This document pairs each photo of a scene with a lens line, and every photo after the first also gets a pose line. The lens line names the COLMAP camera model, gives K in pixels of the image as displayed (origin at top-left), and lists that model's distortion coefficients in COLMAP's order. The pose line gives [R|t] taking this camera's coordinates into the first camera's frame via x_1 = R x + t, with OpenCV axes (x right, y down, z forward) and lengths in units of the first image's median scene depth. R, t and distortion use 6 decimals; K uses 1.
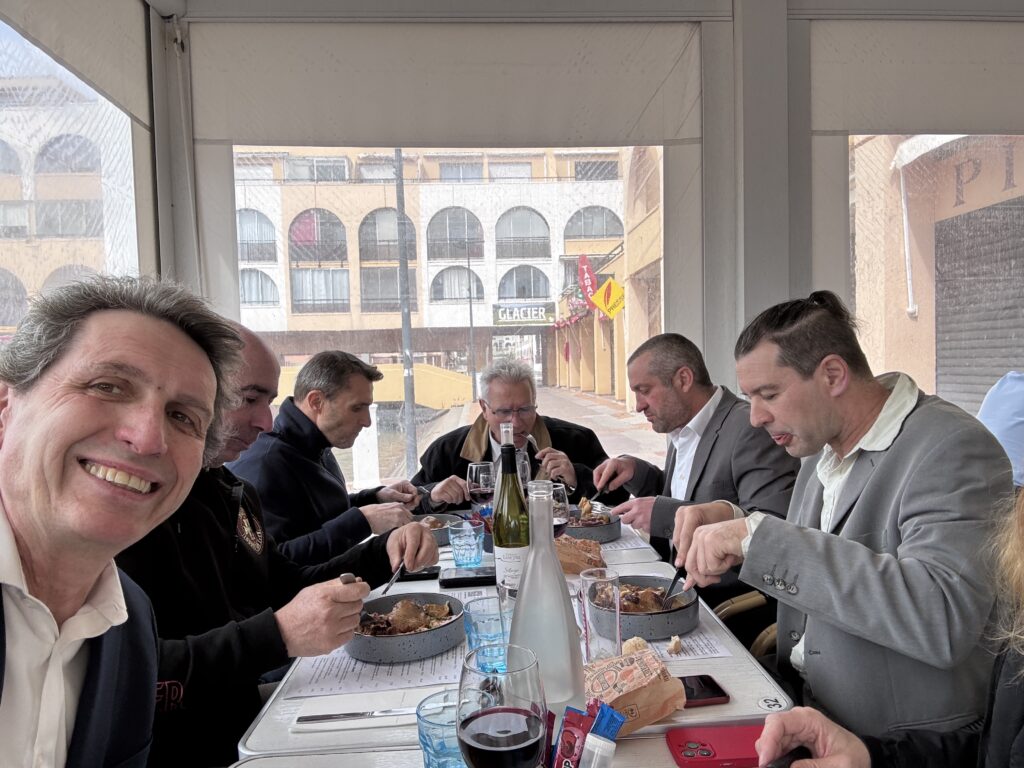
lens RADIAL K [[723.0, 0, 487.2], [0, 723.0, 380.9], [0, 0, 1]] dist [0.005401, -0.027030]
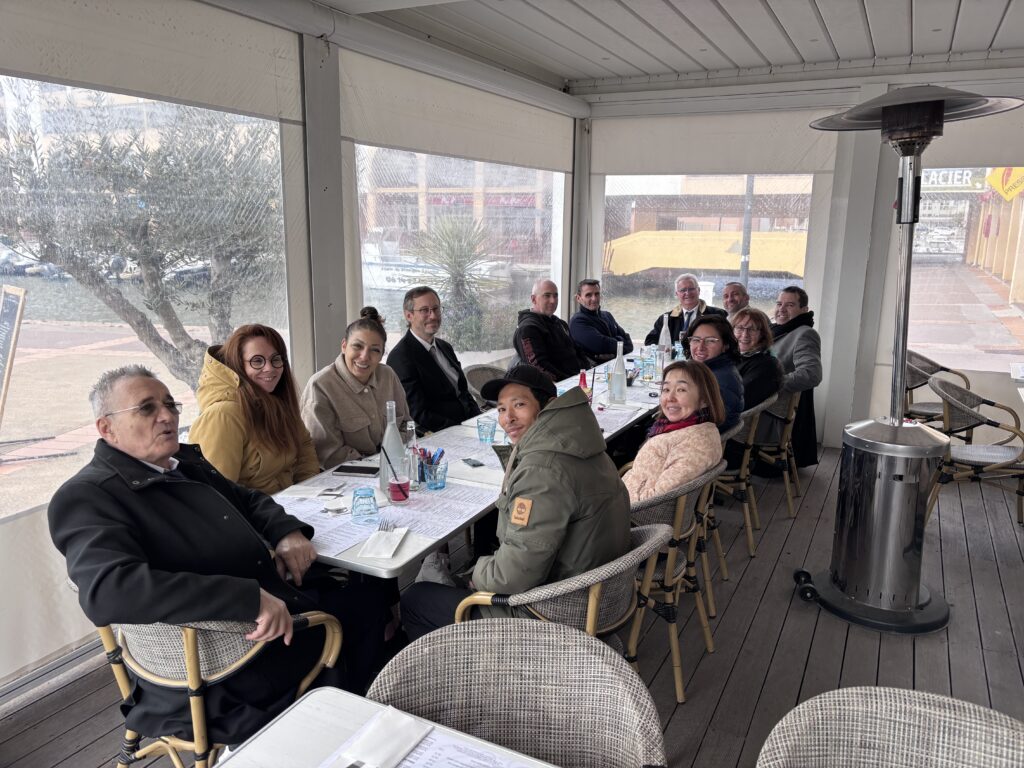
lens RADIAL K [[810.0, 0, 512.0], [0, 810.0, 388.2], [0, 0, 1]] dist [0.027996, -0.006660]
pose [[0.887500, 0.129142, -0.442341, 0.057691], [-0.044428, 0.979435, 0.196808, -0.015714], [0.458661, -0.155015, 0.874986, -0.141740]]
